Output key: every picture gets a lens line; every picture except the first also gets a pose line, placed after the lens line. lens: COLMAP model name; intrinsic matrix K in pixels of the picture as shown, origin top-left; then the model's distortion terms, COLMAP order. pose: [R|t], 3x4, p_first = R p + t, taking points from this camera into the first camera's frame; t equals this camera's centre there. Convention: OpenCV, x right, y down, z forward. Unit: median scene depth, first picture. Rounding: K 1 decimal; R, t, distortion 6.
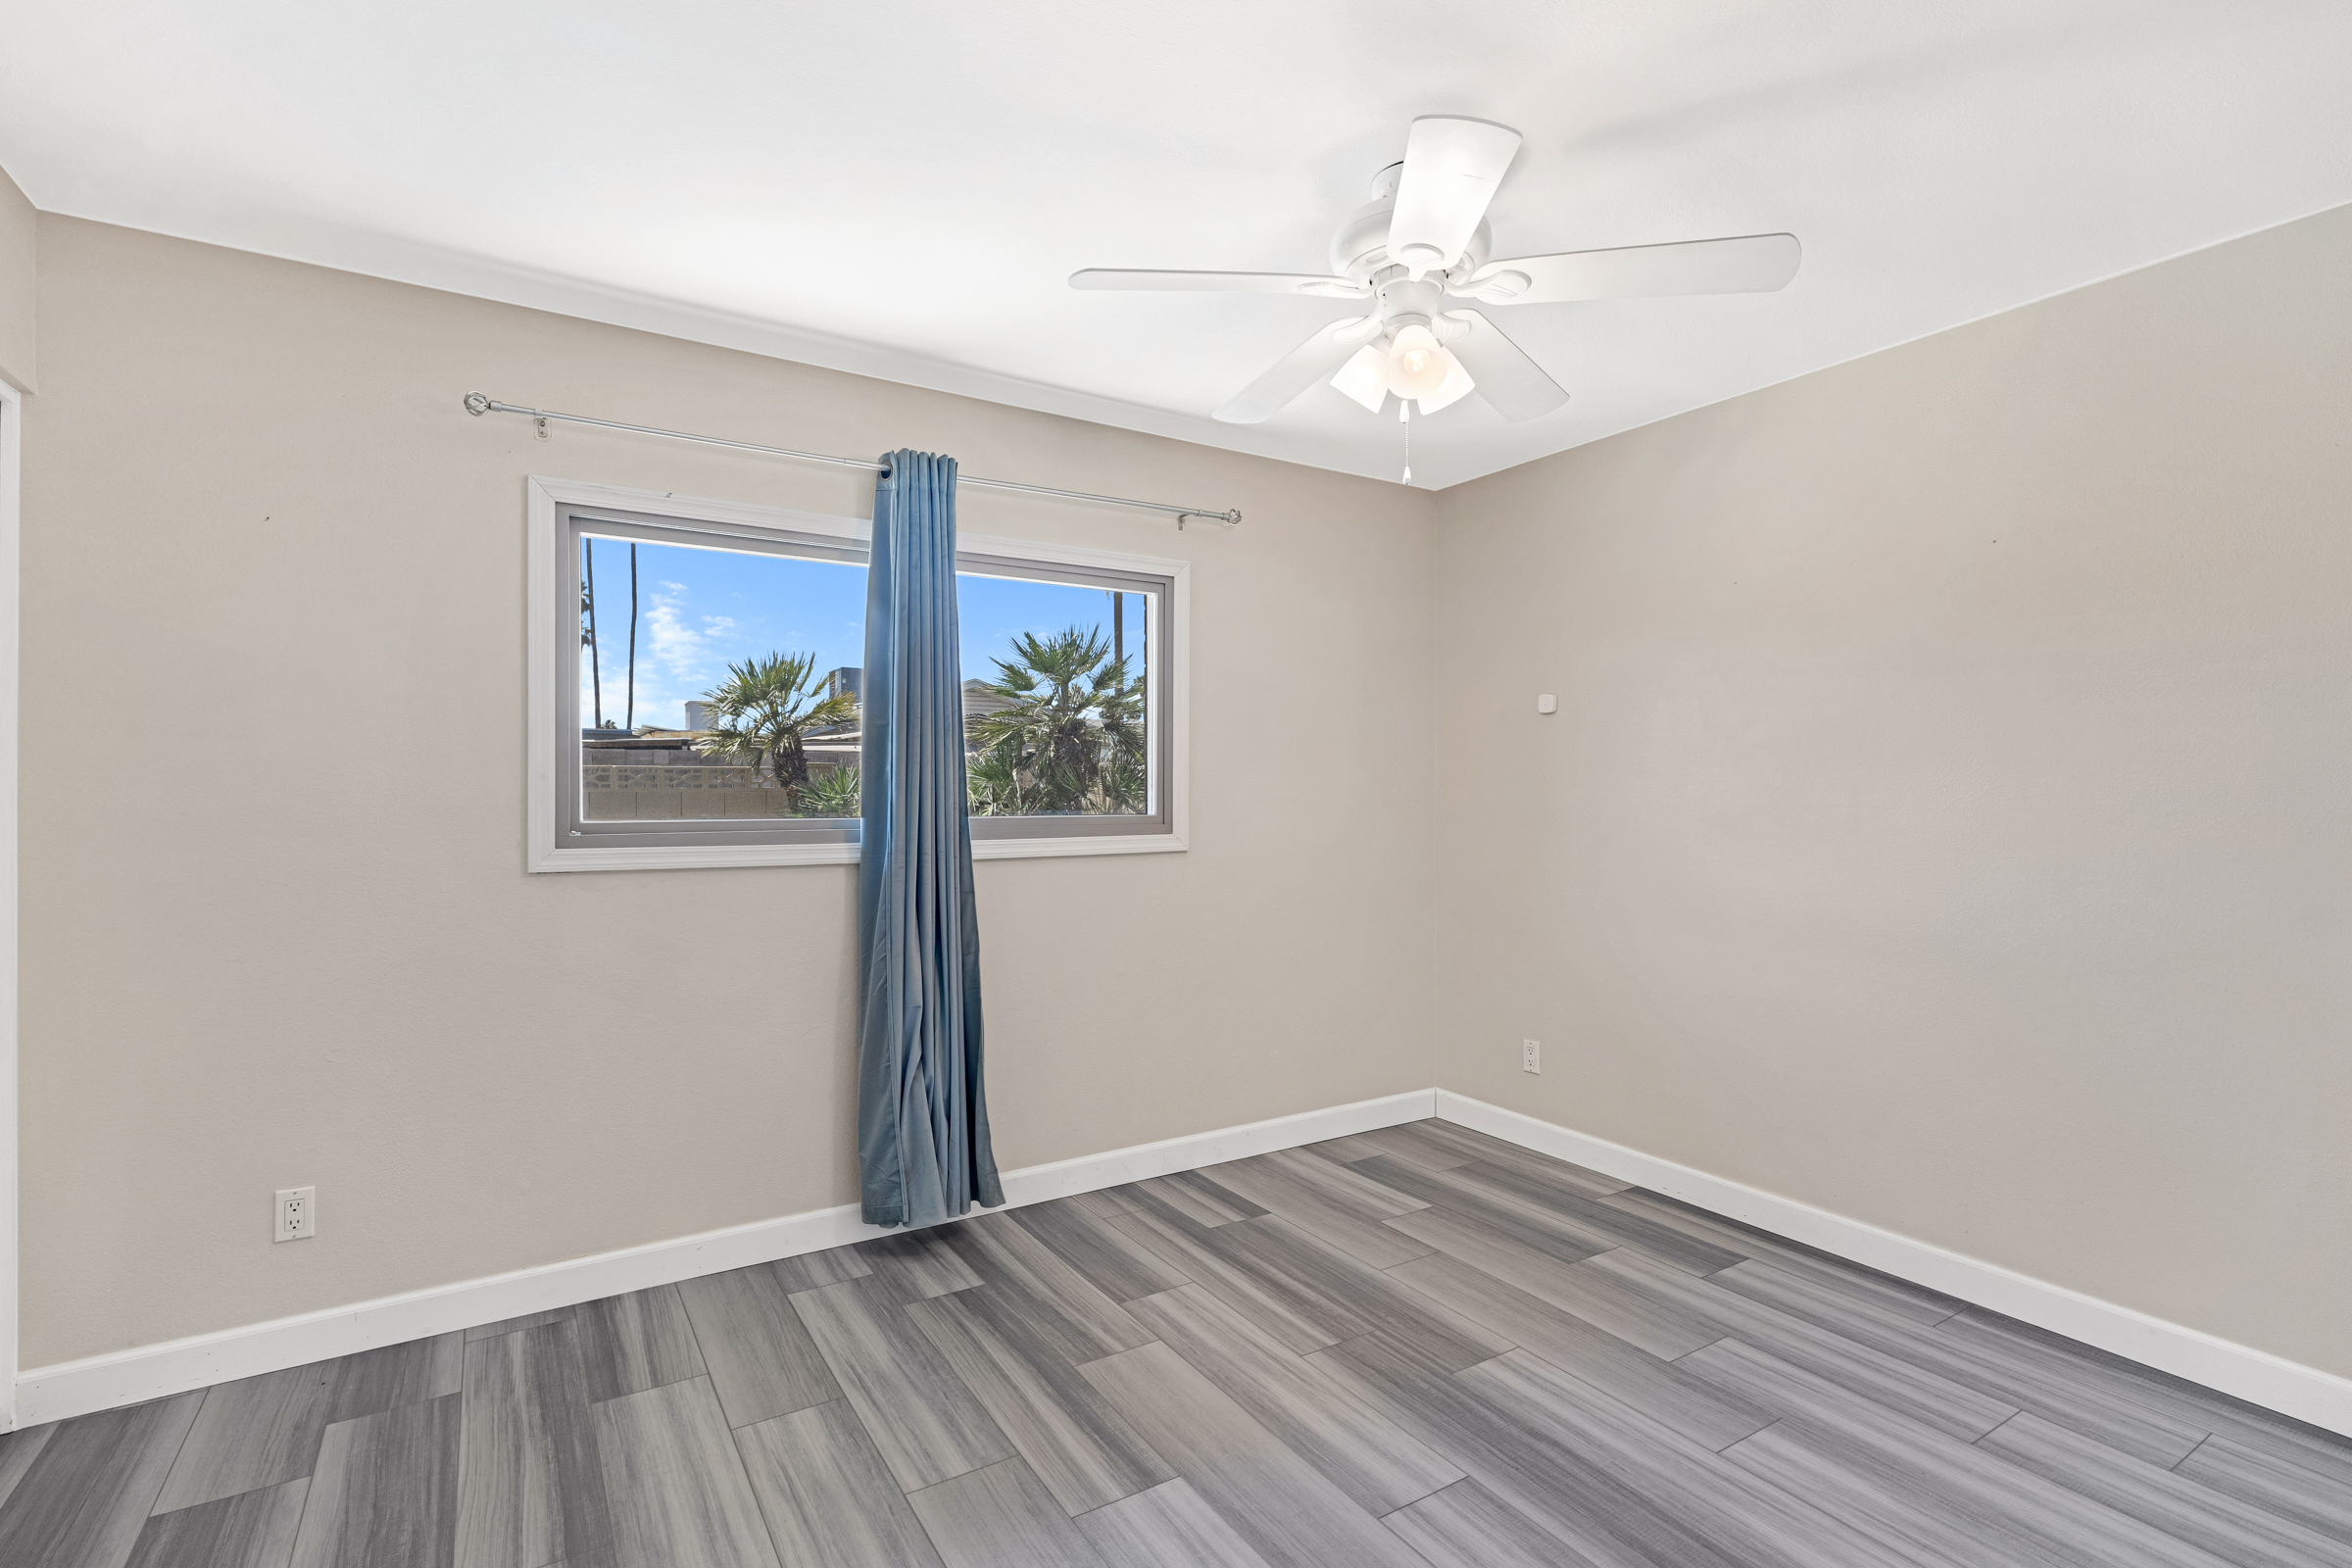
lens RADIAL K [[1090.5, 0, 1179.2], [0, 1090.5, 787.6], [0, 0, 1]] dist [0.001936, 0.000070]
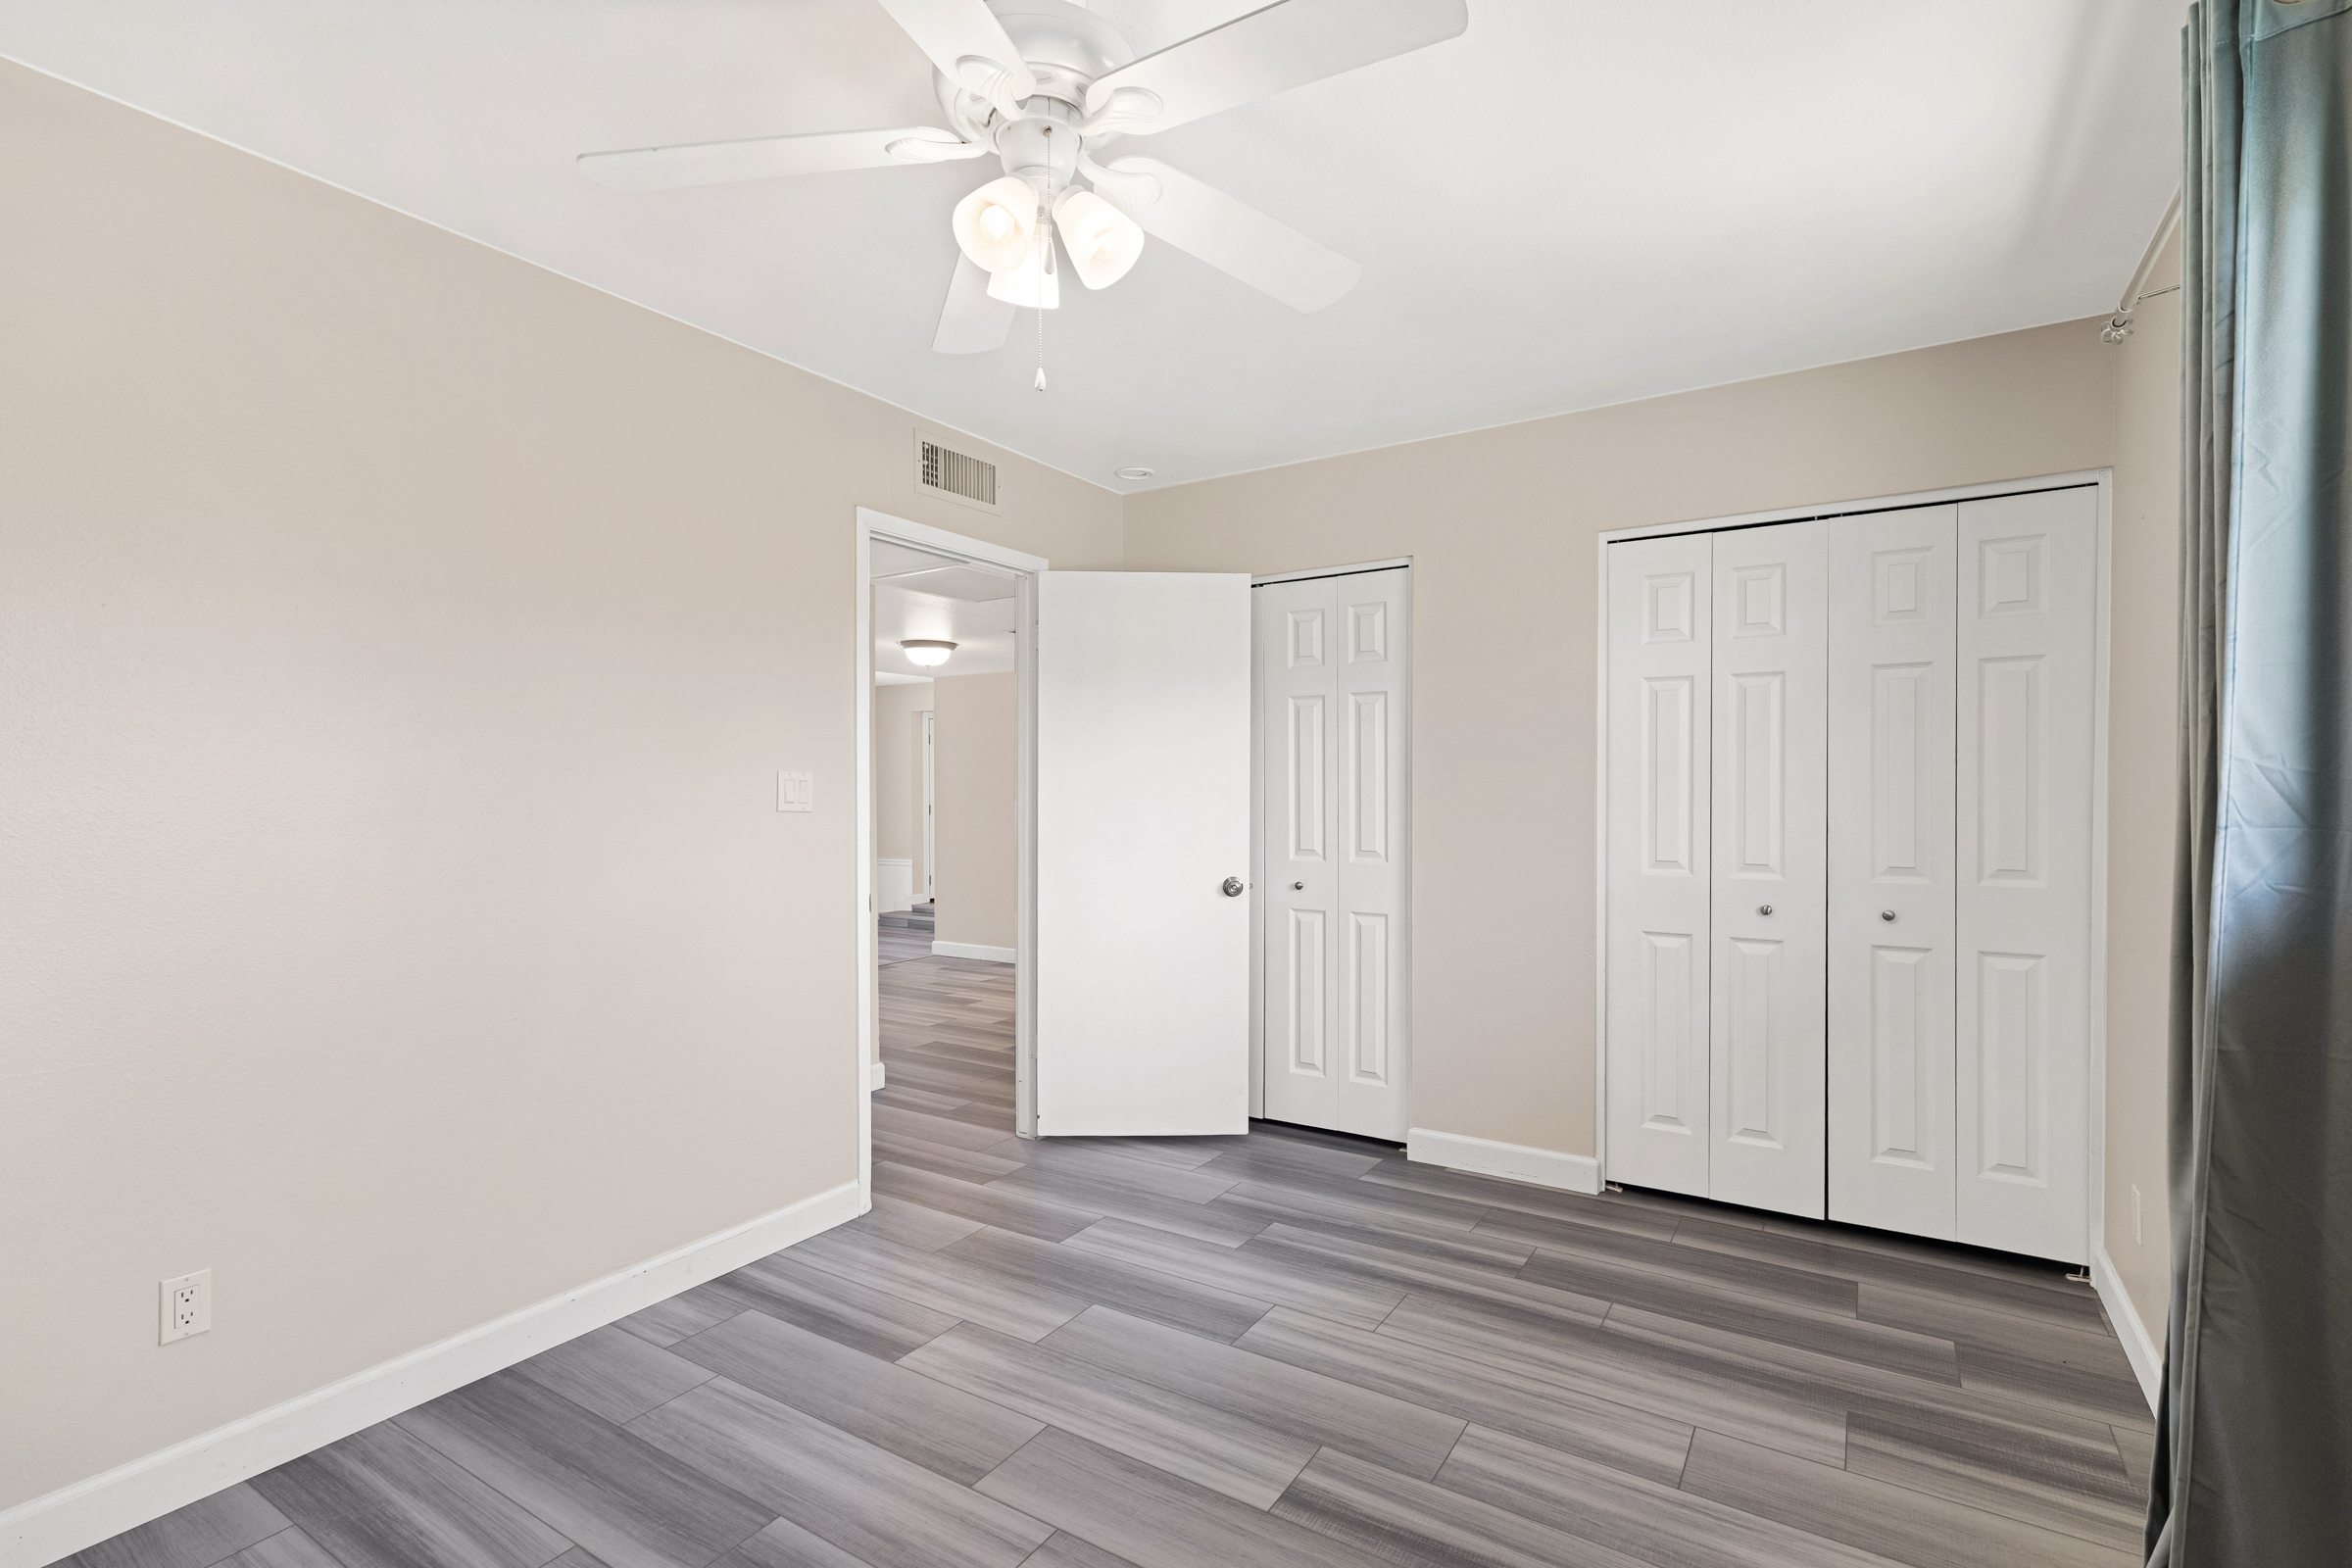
lens RADIAL K [[1090.5, 0, 1179.2], [0, 1090.5, 787.6], [0, 0, 1]] dist [0.001936, 0.000070]
pose [[-0.903893, 0.002775, -0.427749, 0.472365], [0.003459, 0.999994, -0.000821, 0.004083], [0.427744, -0.002222, -0.903897, 1.821197]]
